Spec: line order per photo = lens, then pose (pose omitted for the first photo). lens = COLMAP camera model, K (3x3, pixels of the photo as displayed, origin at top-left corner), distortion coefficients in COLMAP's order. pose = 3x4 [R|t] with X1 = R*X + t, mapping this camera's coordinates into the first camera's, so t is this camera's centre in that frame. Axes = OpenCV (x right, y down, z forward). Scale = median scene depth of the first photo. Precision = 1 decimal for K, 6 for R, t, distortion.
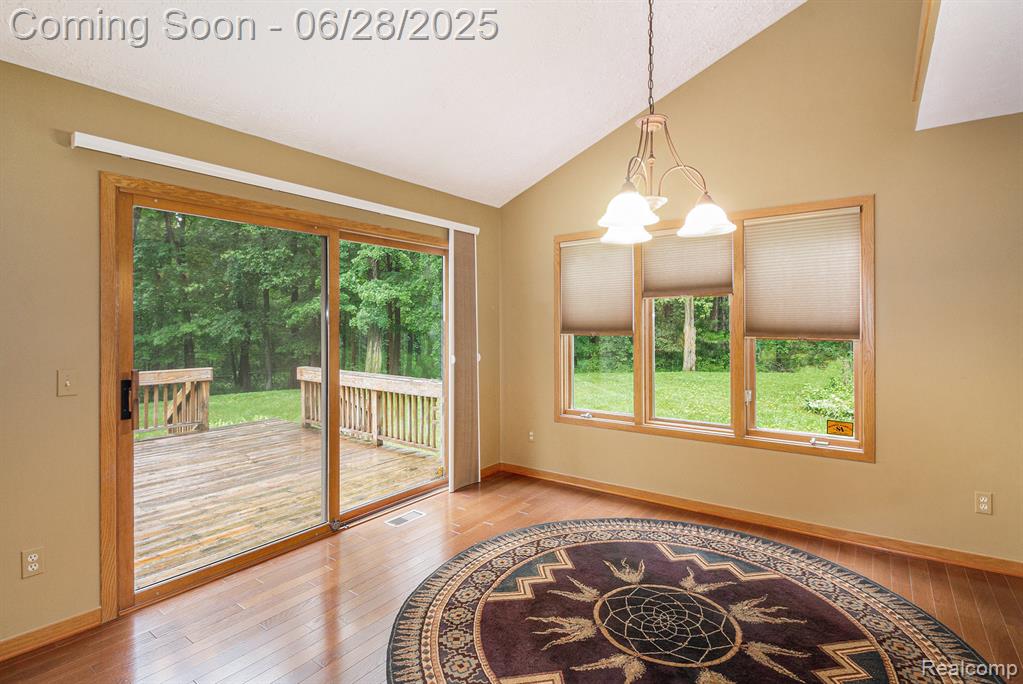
lens RADIAL K [[490.0, 0, 513.0], [0, 490.0, 325.2], [0, 0, 1]] dist [-0.011123, -0.005378]
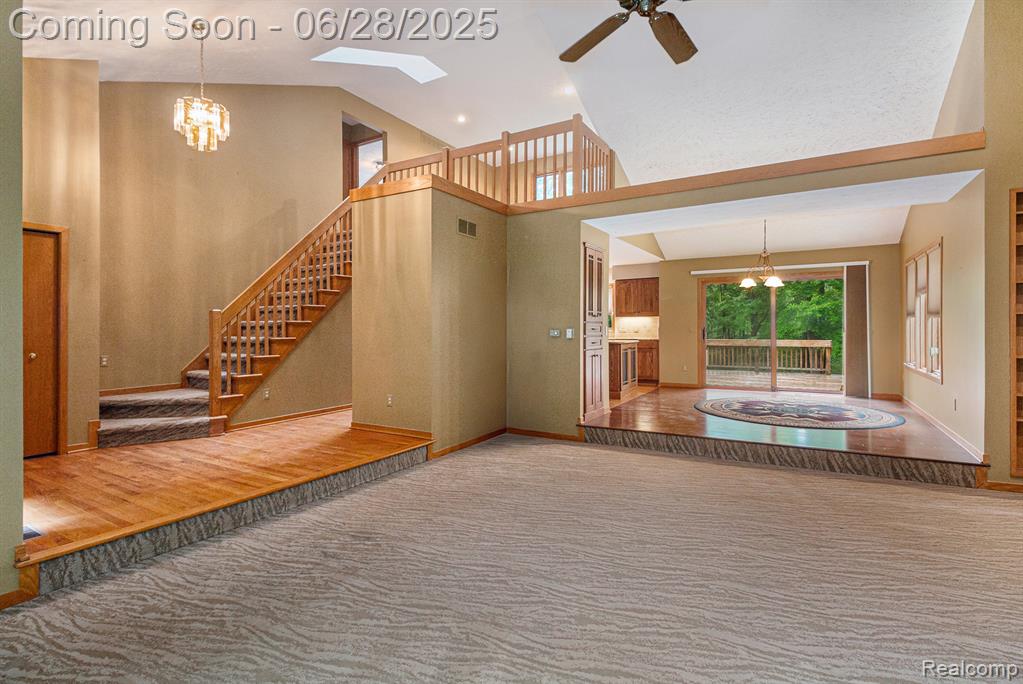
lens RADIAL K [[490.0, 0, 501.9], [0, 490.0, 336.2], [0, 0, 1]] dist [-0.011123, -0.005378]
pose [[0.096114, 0.022095, -0.995125, 2.450887], [0.005781, 0.999724, 0.022756, 0.053448], [0.995354, -0.007940, 0.095959, -0.832480]]
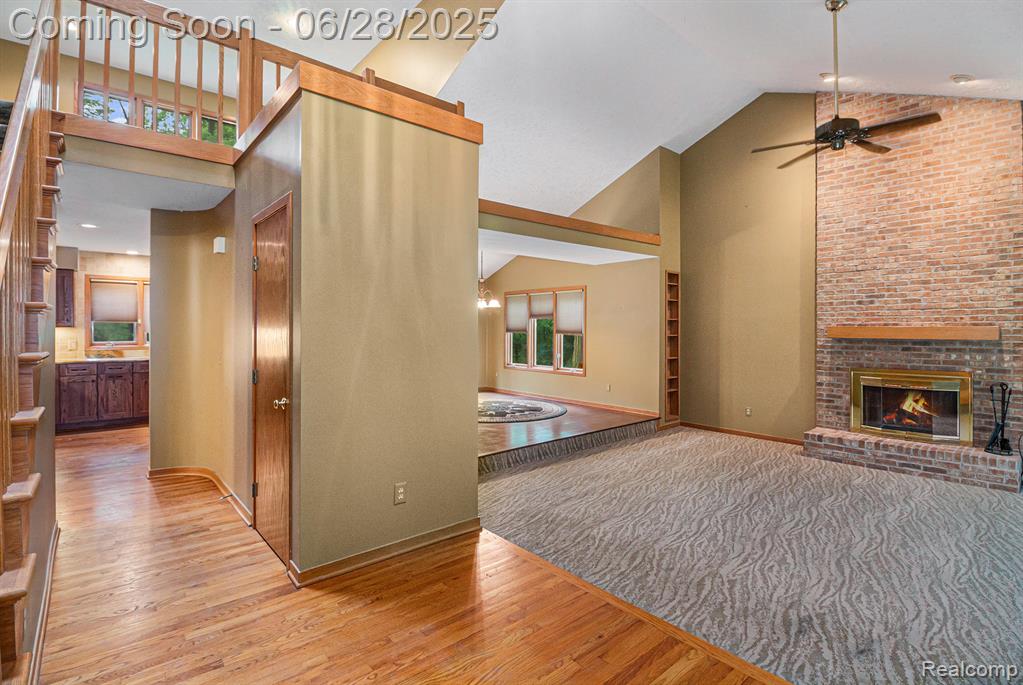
lens RADIAL K [[490.0, 0, 504.2], [0, 490.0, 333.2], [0, 0, 1]] dist [-0.011123, -0.005378]
pose [[0.972110, 0.009385, -0.234338, 0.985062], [-0.006701, 0.999903, 0.012250, -0.011372], [0.234430, -0.010338, 0.972078, -2.042896]]
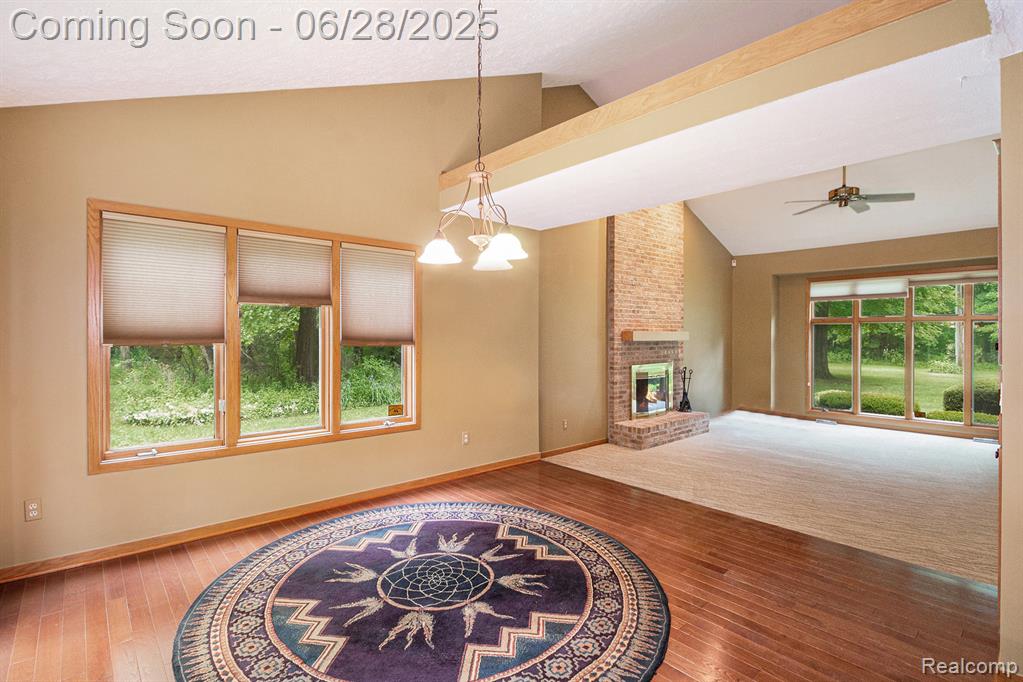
lens RADIAL K [[490.0, 0, 501.3], [0, 490.0, 333.2], [0, 0, 1]] dist [-0.011123, -0.005378]
pose [[0.223528, 0.006859, 0.974673, -0.656565], [-0.006779, 0.999962, -0.005482, 0.003701], [-0.974674, -0.005382, 0.223566, 0.454320]]
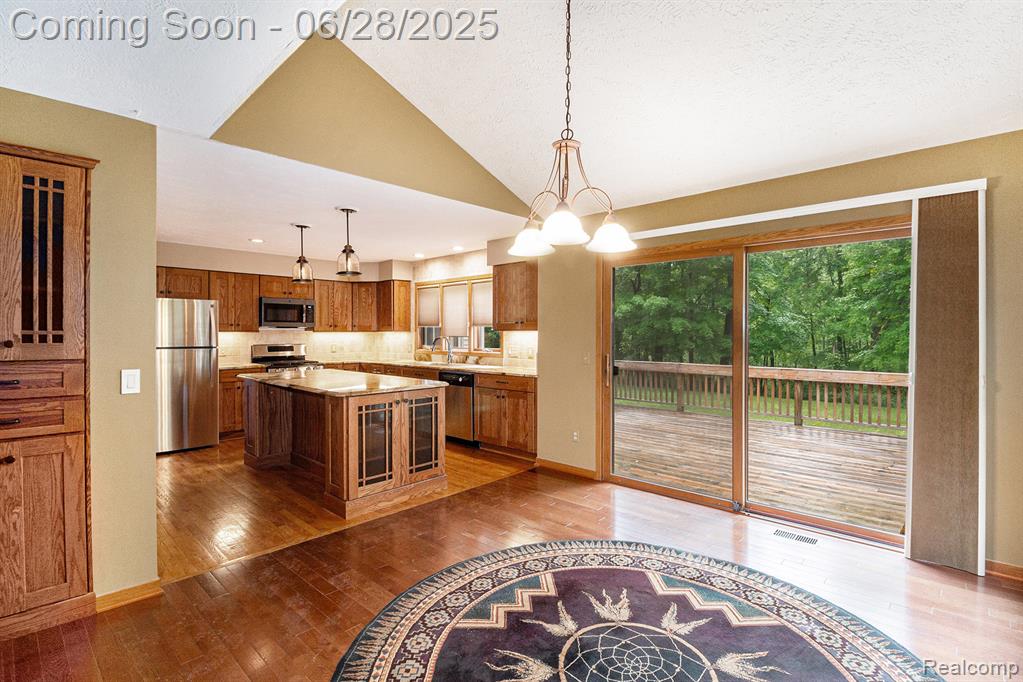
lens RADIAL K [[490.0, 0, 499.3], [0, 490.0, 333.2], [0, 0, 1]] dist [-0.011123, -0.005378]
pose [[-0.139356, 0.010131, -0.990191, 0.960382], [0.004150, 0.999945, 0.009647, -0.011848], [0.990234, -0.002765, -0.139390, 0.691933]]
